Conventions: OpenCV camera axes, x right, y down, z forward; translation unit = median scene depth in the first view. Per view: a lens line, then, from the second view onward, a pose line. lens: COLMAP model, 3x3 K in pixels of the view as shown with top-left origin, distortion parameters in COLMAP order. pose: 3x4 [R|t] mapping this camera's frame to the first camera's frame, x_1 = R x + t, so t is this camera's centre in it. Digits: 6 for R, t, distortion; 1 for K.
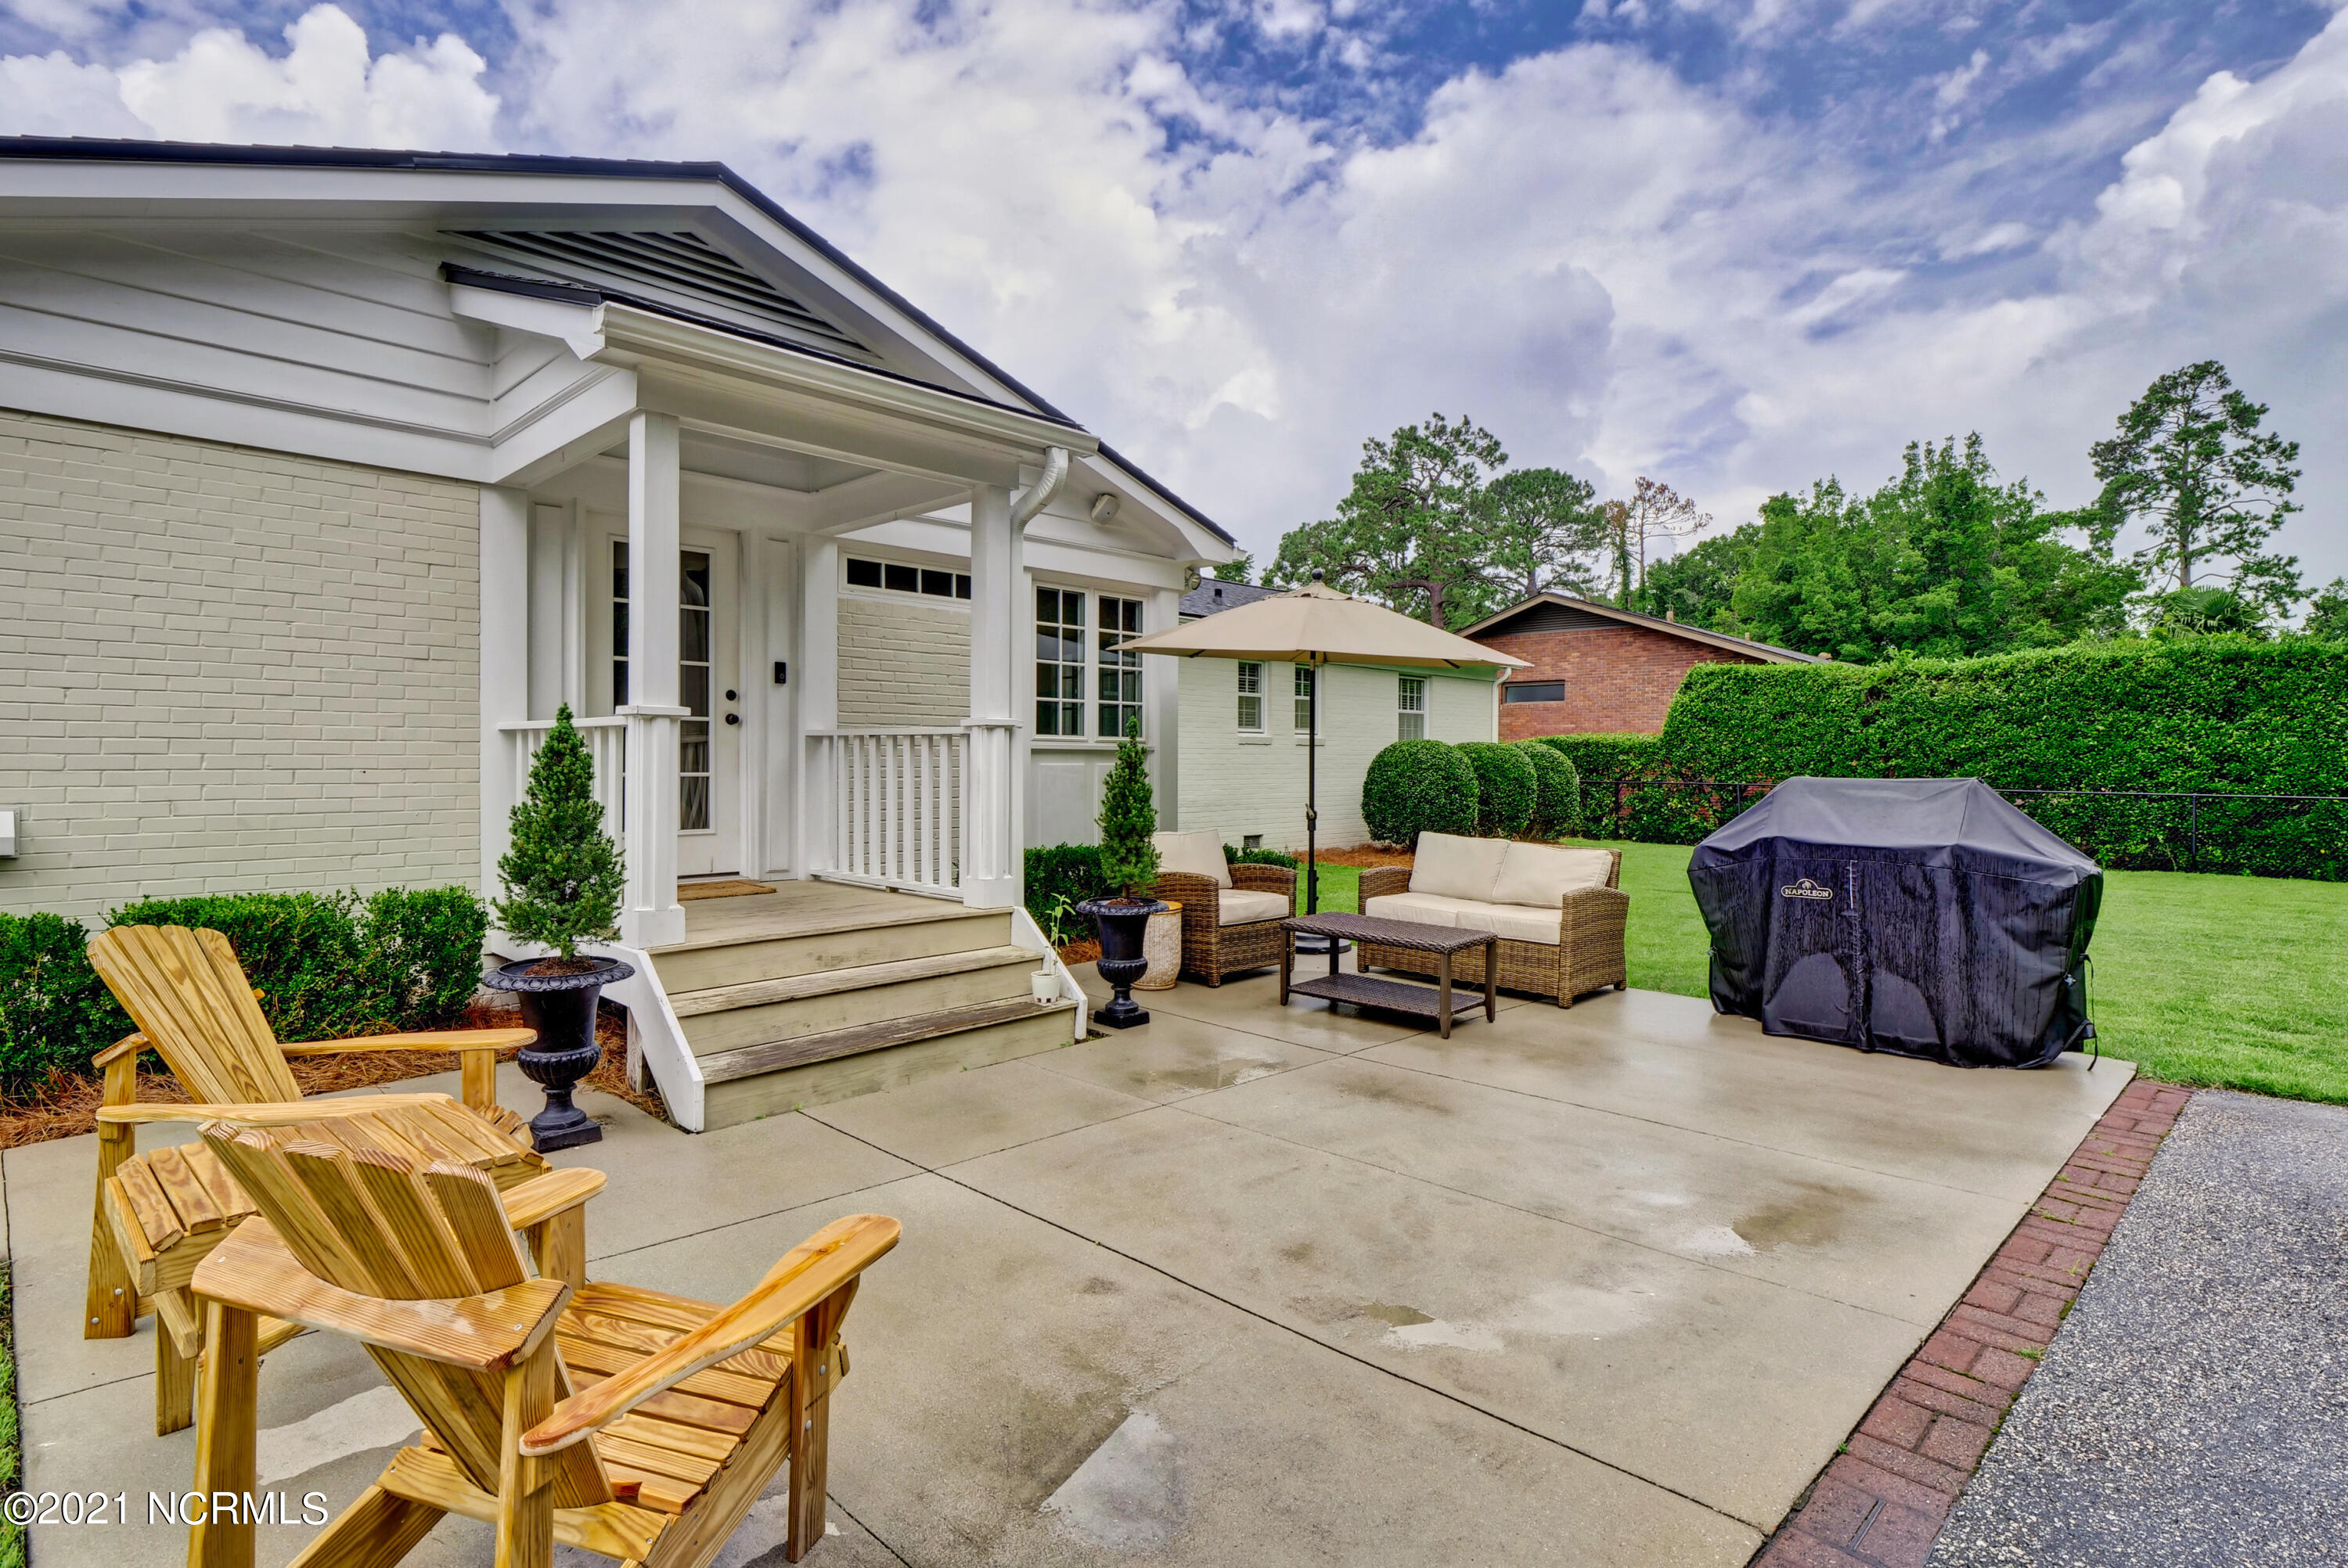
lens RADIAL K [[1117.6, 0, 1179.0], [0, 1117.6, 777.6], [0, 0, 1]] dist [-0.016414, 0.000217]
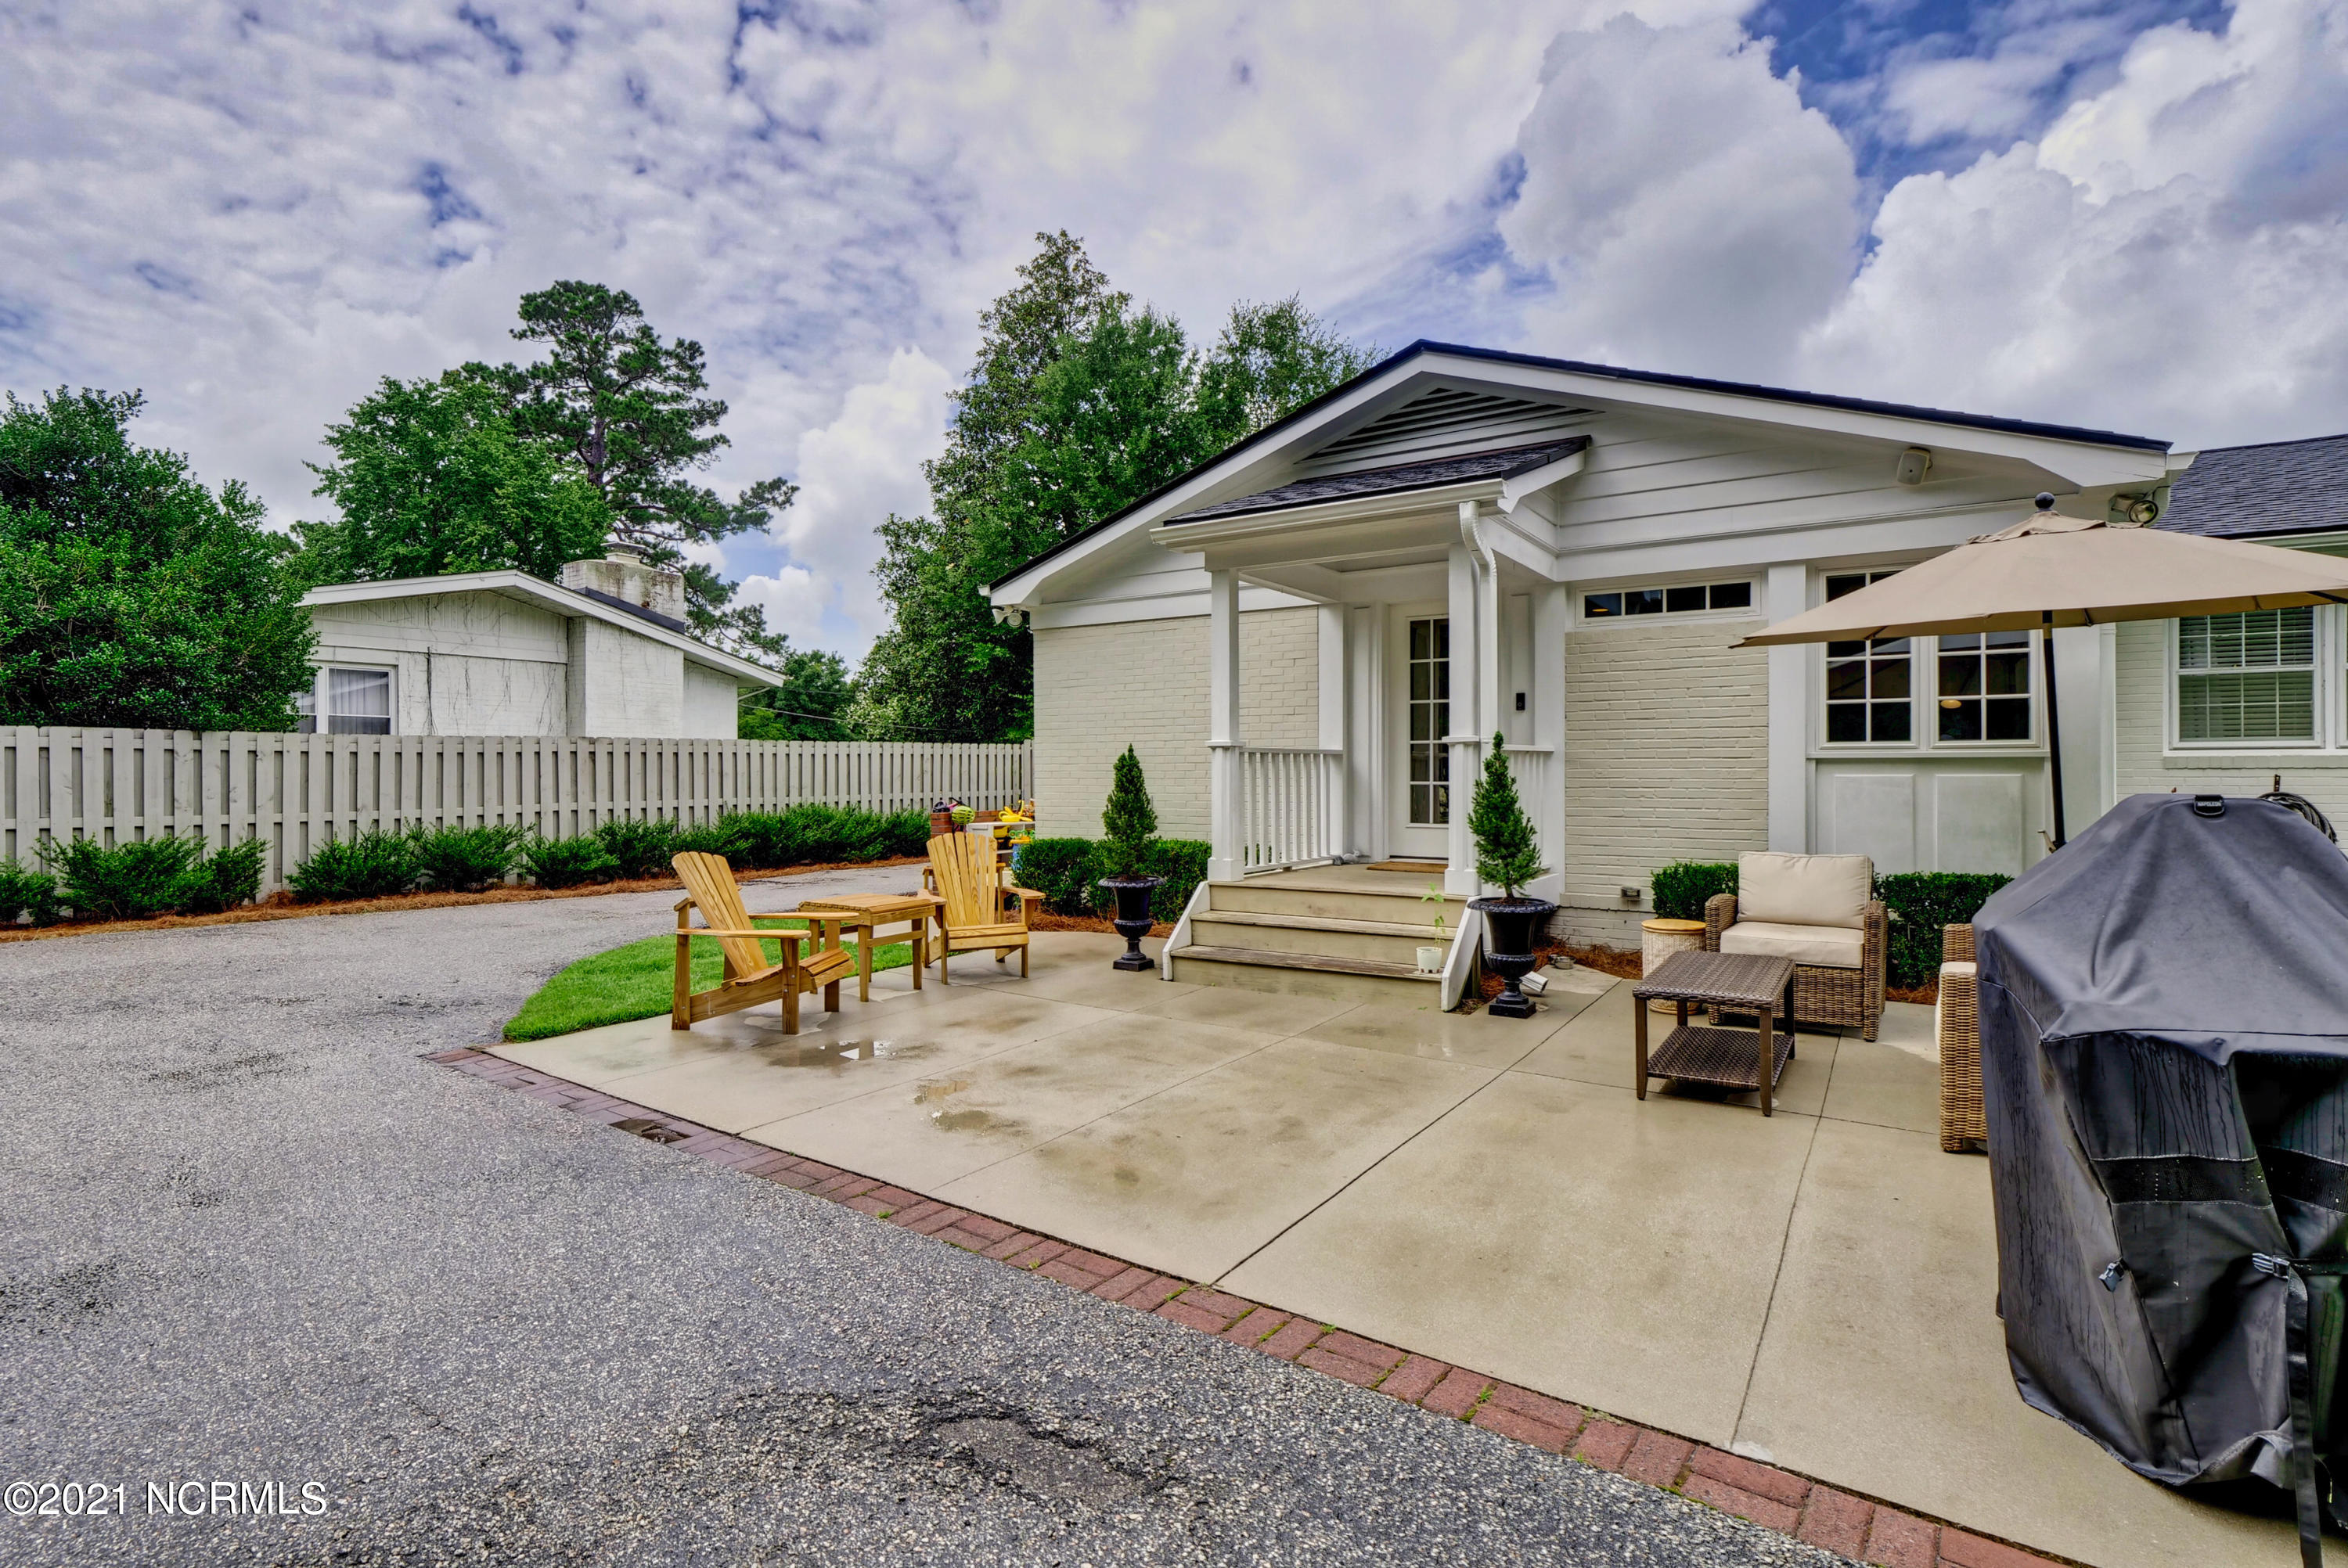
lens RADIAL K [[1117.6, 0, 1186.3], [0, 1117.6, 773.2], [0, 0, 1]] dist [-0.016414, 0.000217]
pose [[0.204275, -0.005707, -0.978897, 0.283074], [-0.013263, 0.999875, -0.008597, 0.000209], [0.978824, 0.014739, 0.204174, 0.141049]]
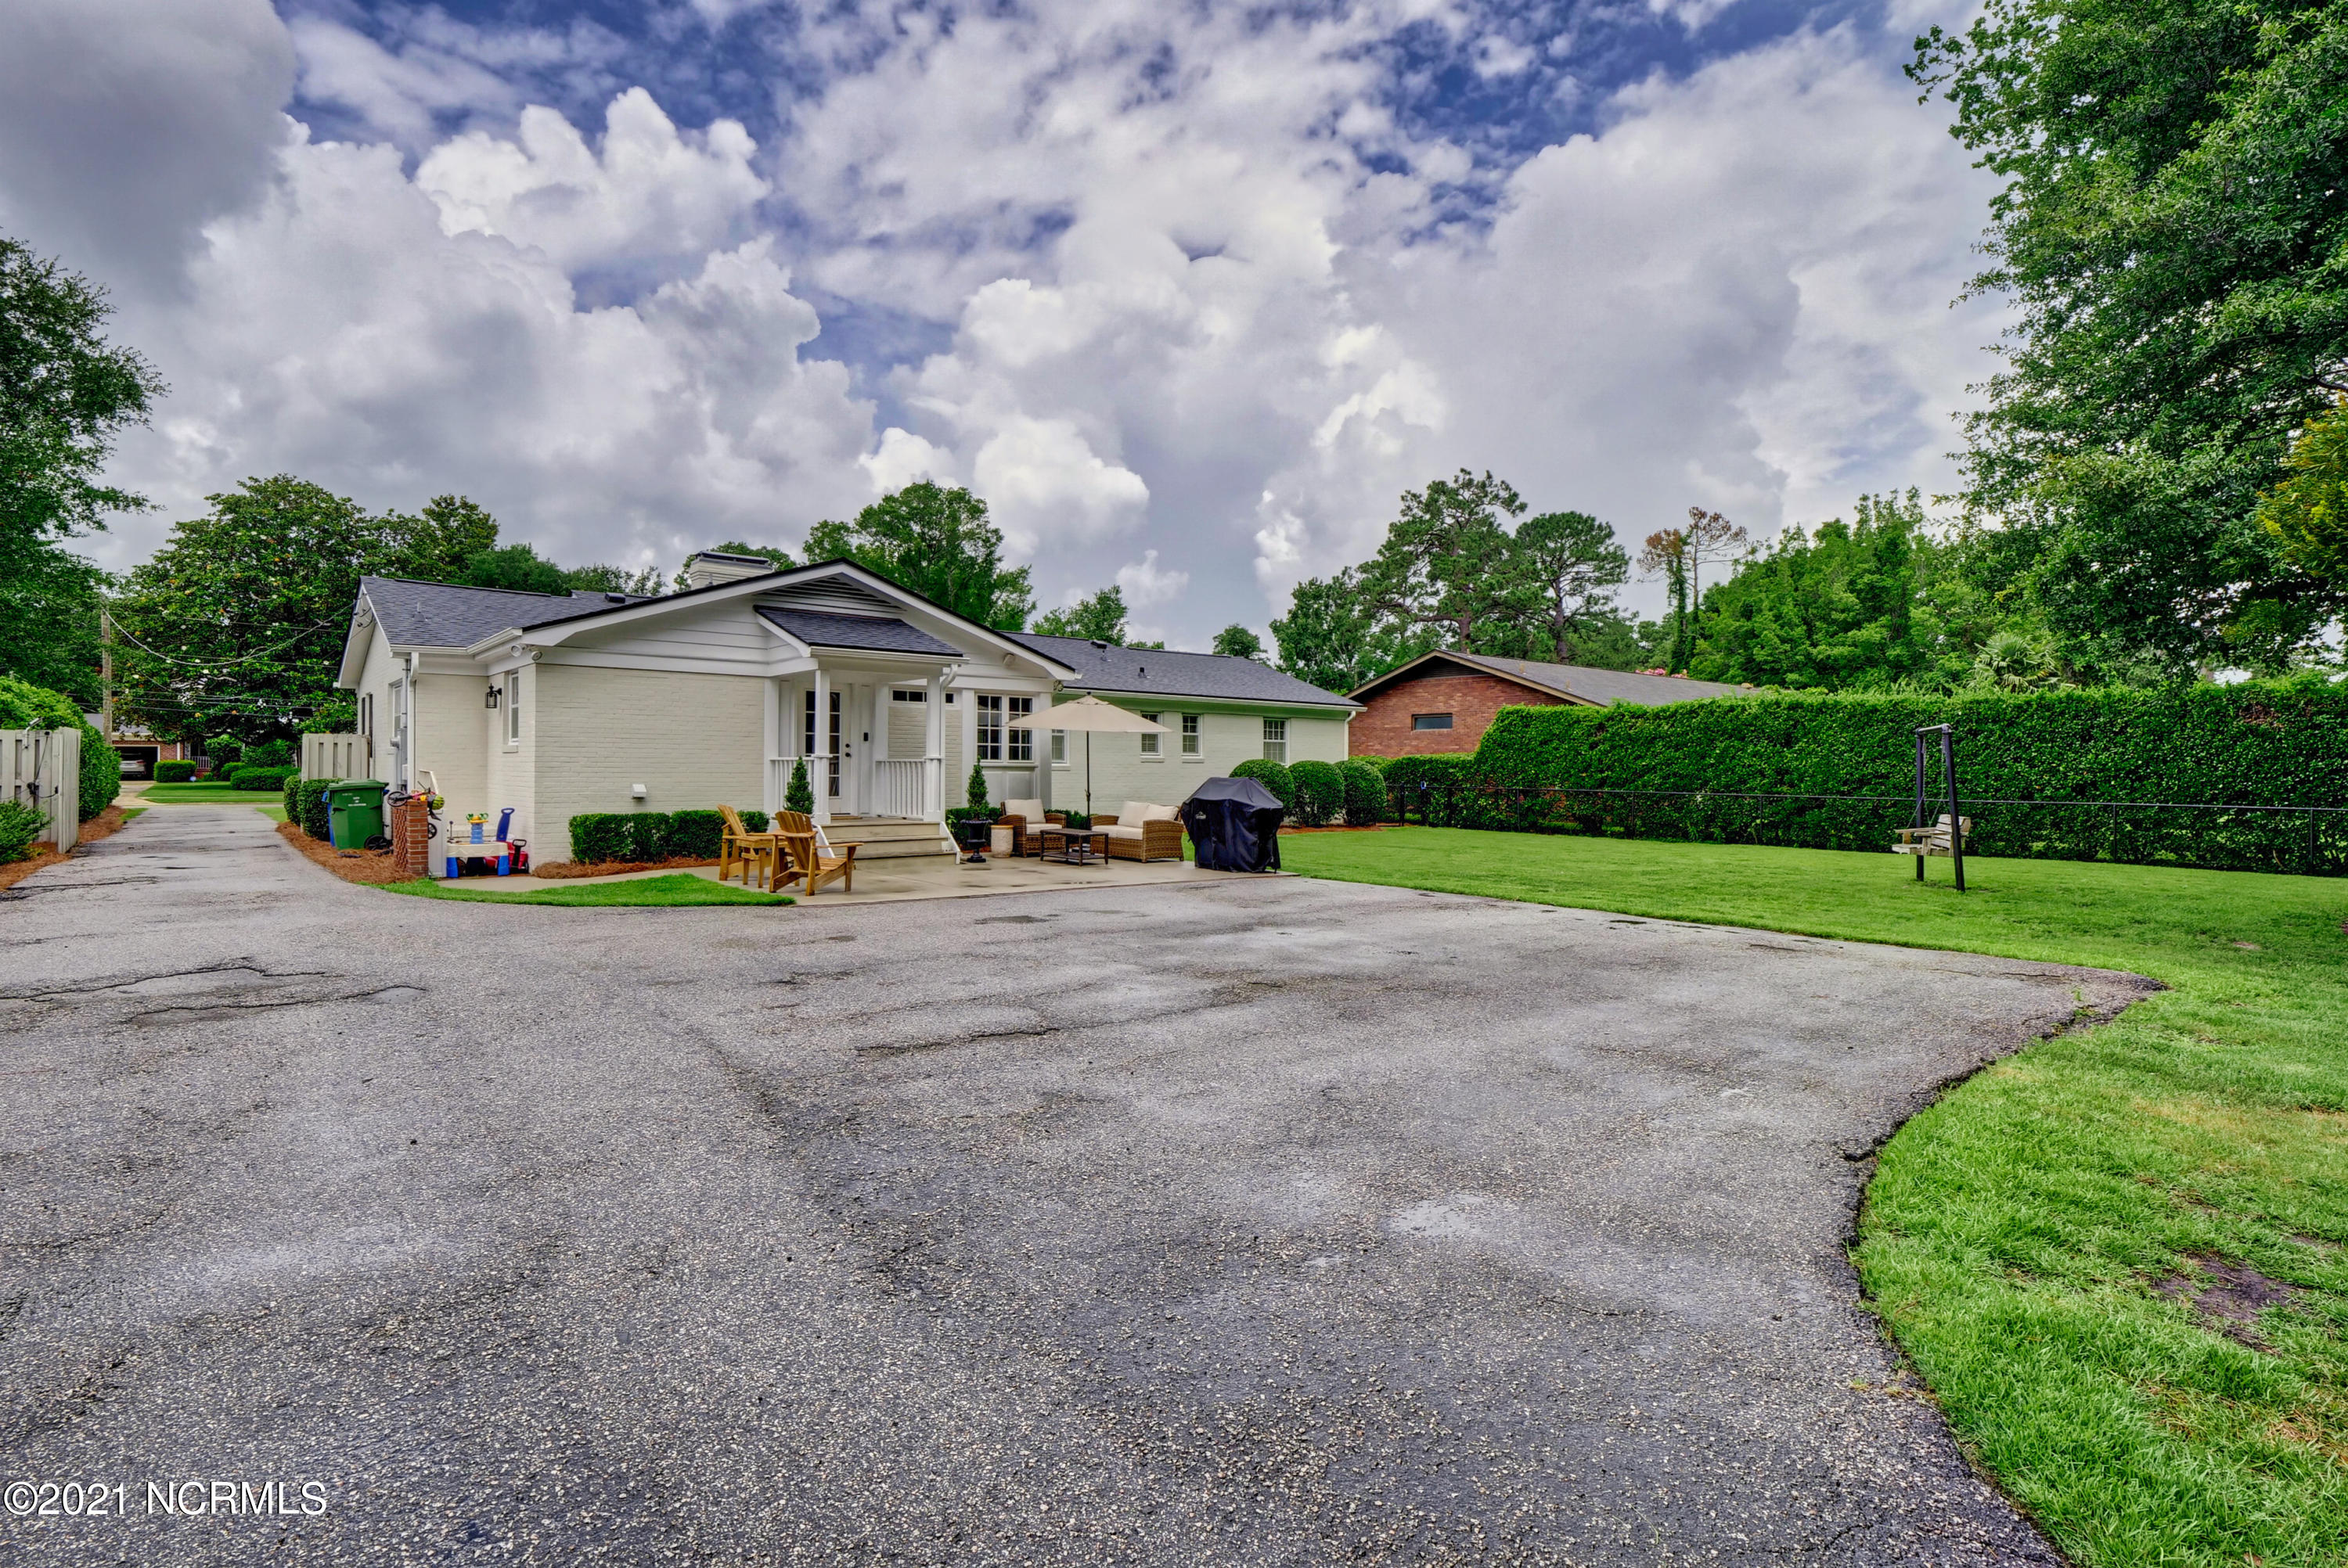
lens RADIAL K [[1117.6, 0, 1184.3], [0, 1117.6, 782.7], [0, 0, 1]] dist [-0.016414, 0.000217]
pose [[0.994189, 0.003169, -0.107604, 0.241580], [-0.003908, 0.999970, -0.006656, 0.009969], [0.107579, 0.007038, 0.994172, -0.550976]]
